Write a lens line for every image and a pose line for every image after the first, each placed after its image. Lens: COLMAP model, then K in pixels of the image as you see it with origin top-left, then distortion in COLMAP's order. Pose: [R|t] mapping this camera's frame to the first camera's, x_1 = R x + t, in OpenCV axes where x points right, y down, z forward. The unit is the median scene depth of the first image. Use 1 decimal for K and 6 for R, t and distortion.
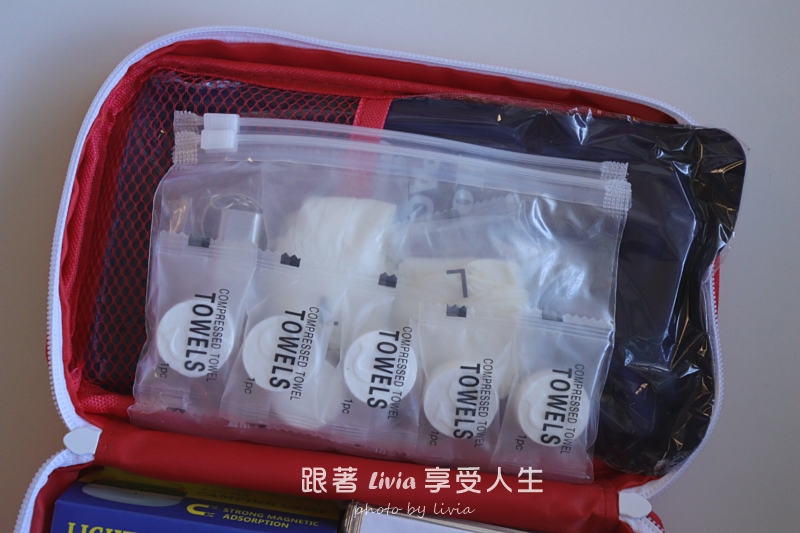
lens RADIAL K [[826.0, 0, 401.1], [0, 826.0, 269.1], [0, 0, 1]] dist [0.018756, 0.000000]
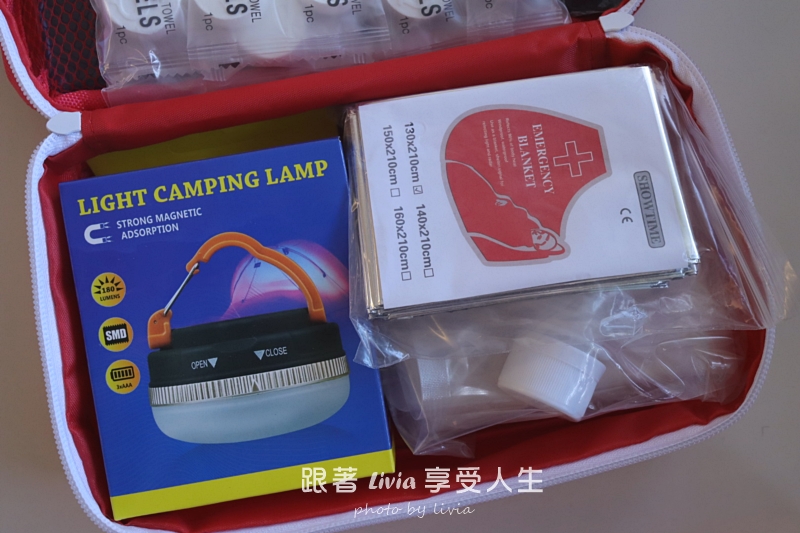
lens RADIAL K [[826.0, 0, 397.5], [0, 826.0, 263.9], [0, 0, 1]] dist [0.018756, 0.000000]
pose [[0.948772, -0.315945, 0.003267, -0.061686], [0.315959, 0.948755, -0.005860, 0.476155], [-0.001248, 0.006592, 0.999977, 0.010195]]
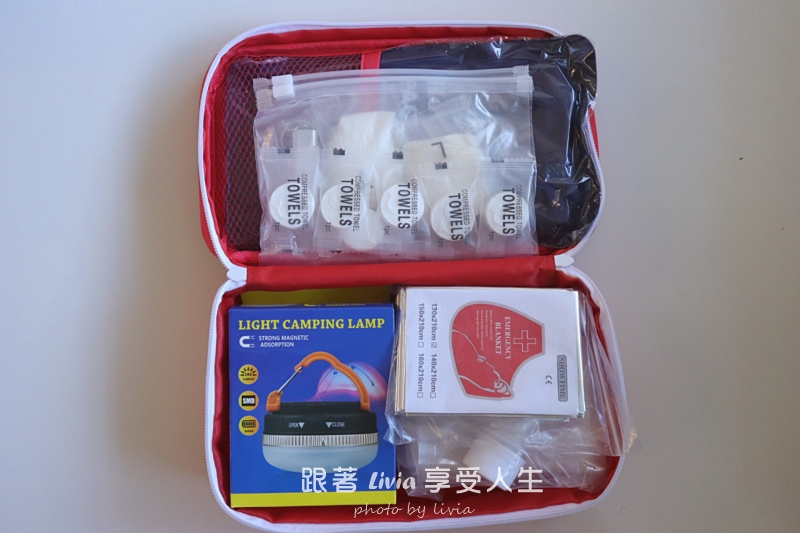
lens RADIAL K [[826.0, 0, 399.6], [0, 826.0, 264.6], [0, 0, 1]] dist [0.018756, 0.000000]
pose [[0.985689, -0.168098, 0.012689, -0.070789], [0.168269, 0.985644, -0.013862, 0.256028], [-0.010176, 0.015798, 0.999823, -0.674430]]
